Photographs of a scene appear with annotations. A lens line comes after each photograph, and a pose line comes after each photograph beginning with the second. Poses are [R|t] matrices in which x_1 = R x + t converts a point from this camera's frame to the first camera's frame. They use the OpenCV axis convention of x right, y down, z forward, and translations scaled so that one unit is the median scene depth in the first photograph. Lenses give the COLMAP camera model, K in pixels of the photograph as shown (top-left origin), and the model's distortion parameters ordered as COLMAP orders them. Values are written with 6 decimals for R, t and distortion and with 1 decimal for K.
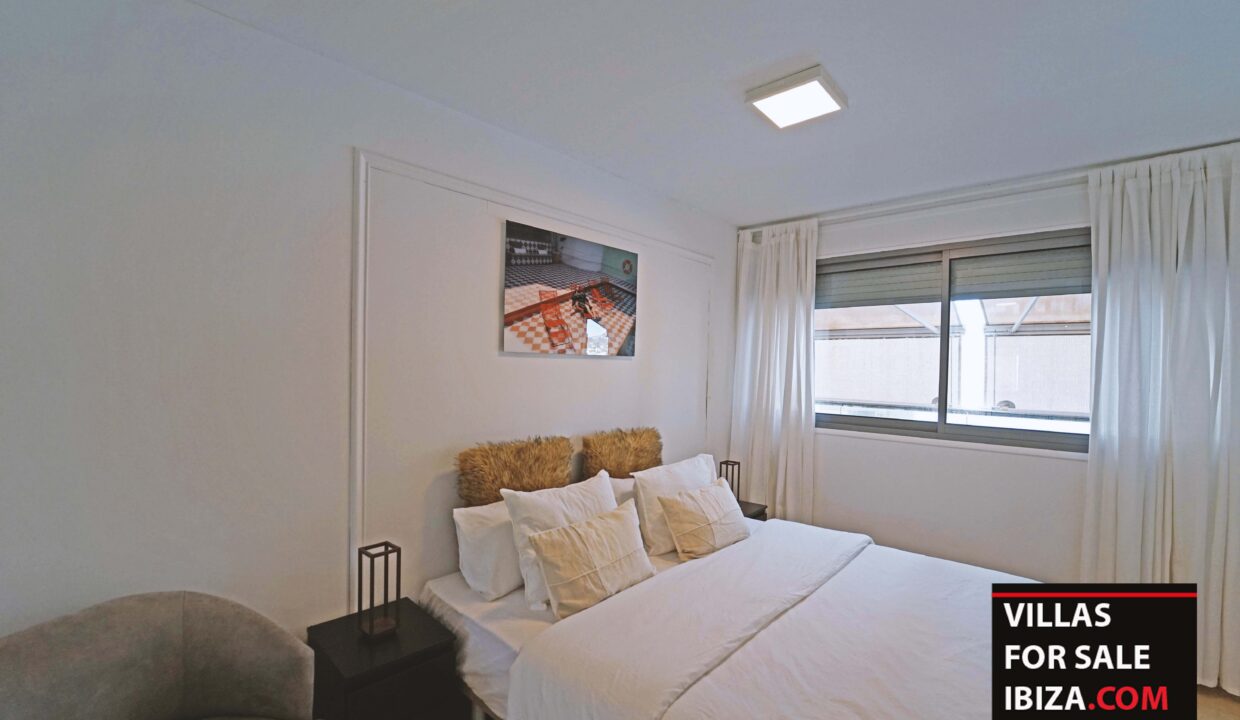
lens RADIAL K [[512.3, 0, 620.1], [0, 512.3, 373.4], [0, 0, 1]] dist [-0.022449, 0.000047]
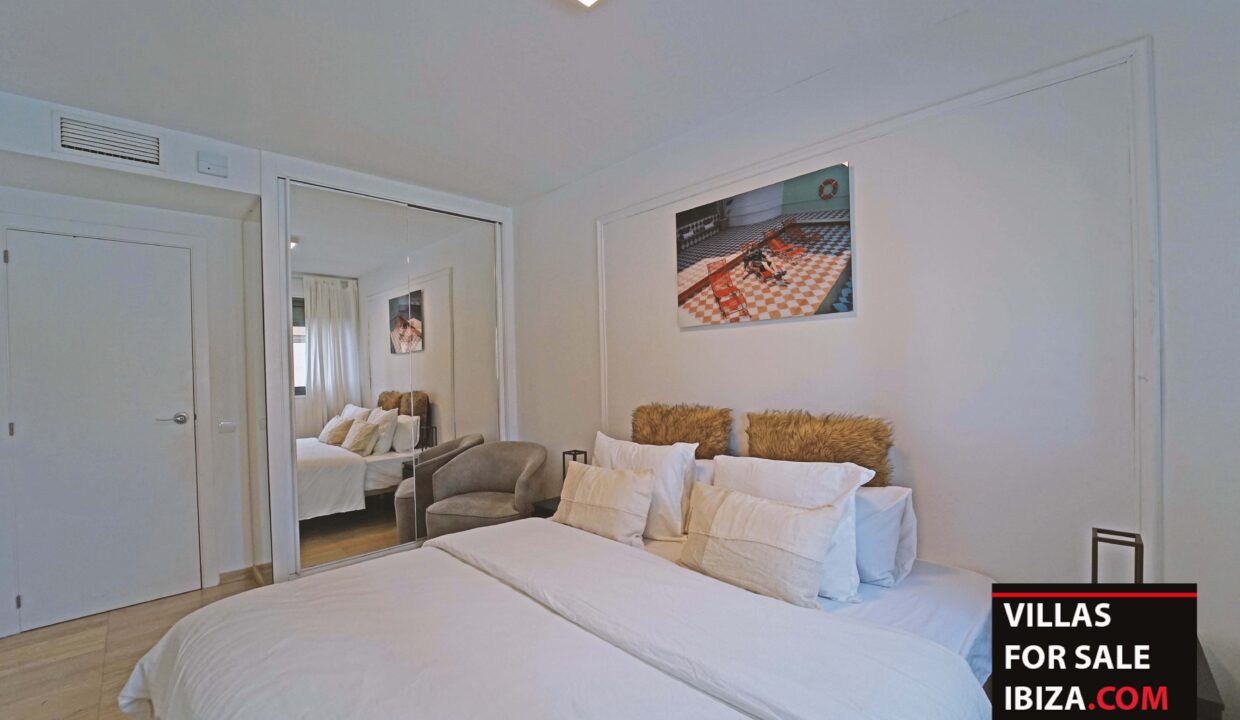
lens RADIAL K [[512.3, 0, 620.1], [0, 512.3, 373.4], [0, 0, 1]] dist [-0.022449, 0.000047]
pose [[-0.062100, -0.003859, -0.998062, 0.840336], [0.007489, 0.999963, -0.004332, 0.058476], [0.998042, -0.007743, -0.062069, 0.844479]]
